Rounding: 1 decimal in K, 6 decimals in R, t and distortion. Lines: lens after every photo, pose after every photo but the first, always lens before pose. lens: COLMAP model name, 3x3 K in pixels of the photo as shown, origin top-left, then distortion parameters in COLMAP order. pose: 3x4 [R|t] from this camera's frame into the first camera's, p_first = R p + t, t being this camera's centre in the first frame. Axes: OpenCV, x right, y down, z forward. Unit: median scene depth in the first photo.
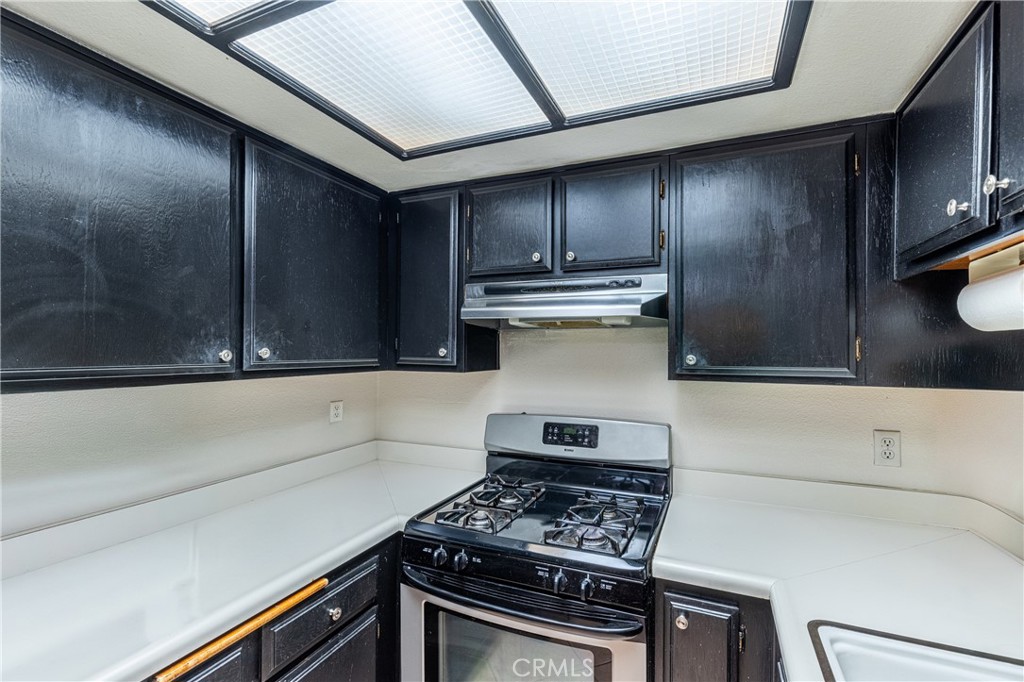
lens RADIAL K [[457.2, 0, 515.1], [0, 457.2, 347.0], [0, 0, 1]] dist [-0.003036, -0.000006]
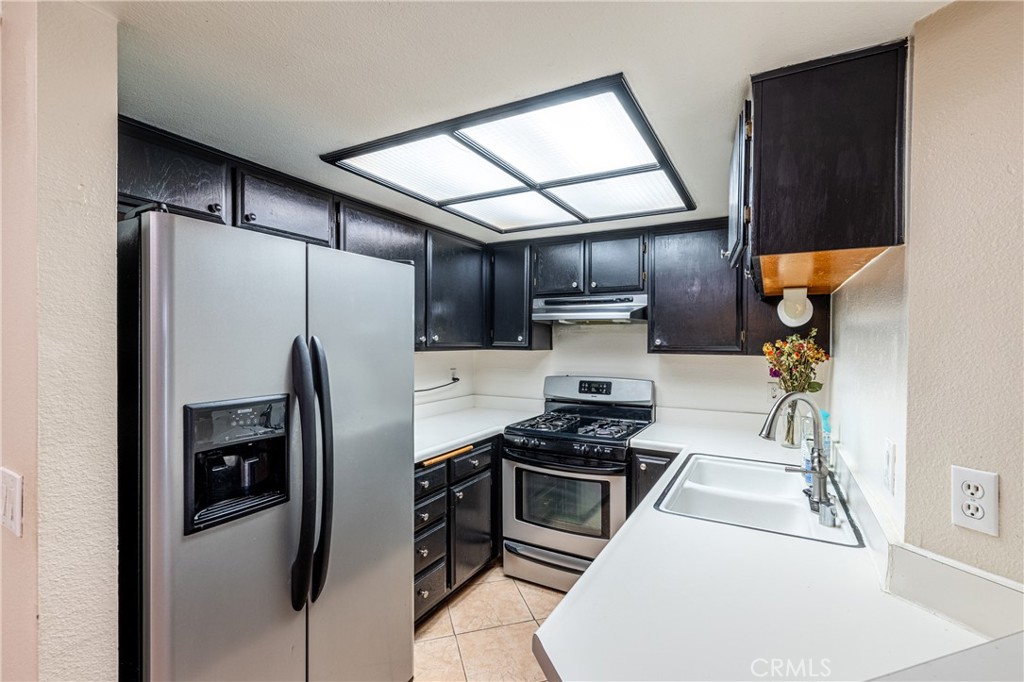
lens RADIAL K [[457.2, 0, 509.0], [0, 457.2, 344.2], [0, 0, 1]] dist [-0.003036, -0.000006]
pose [[0.993823, 0.002374, -0.110955, -0.009636], [-0.001273, 0.999949, 0.009988, 0.017048], [0.110973, -0.009785, 0.993775, -0.798548]]
